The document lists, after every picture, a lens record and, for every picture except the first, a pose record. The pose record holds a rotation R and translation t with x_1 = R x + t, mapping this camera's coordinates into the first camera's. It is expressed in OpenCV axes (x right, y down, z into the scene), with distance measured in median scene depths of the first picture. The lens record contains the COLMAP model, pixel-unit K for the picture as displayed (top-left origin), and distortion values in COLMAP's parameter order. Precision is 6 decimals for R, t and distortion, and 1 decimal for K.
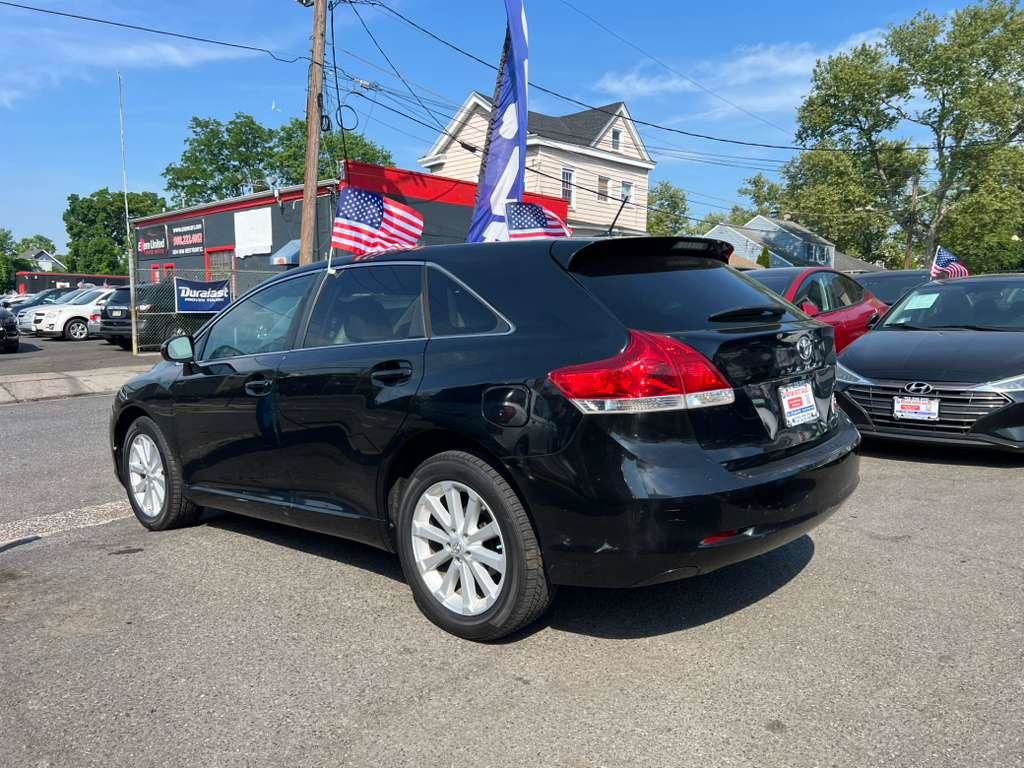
lens RADIAL K [[778.5, 0, 501.2], [0, 778.5, 394.8], [0, 0, 1]] dist [0.038006, -0.046217]
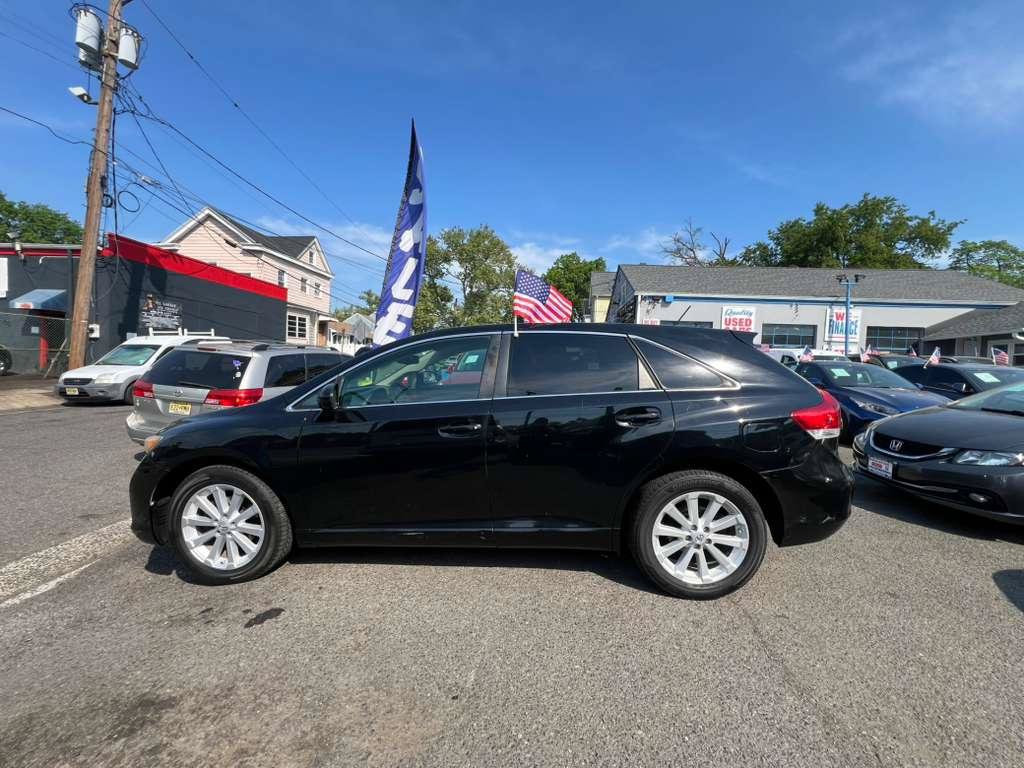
lens RADIAL K [[416.9, 0, 520.5], [0, 416.9, 387.5], [0, 0, 1]] dist [-0.007755, -0.000225]
pose [[0.776218, 0.001324, 0.630464, -0.109527], [0.028552, 0.998898, -0.037251, -0.008249], [-0.629818, 0.046916, 0.775324, 0.083639]]
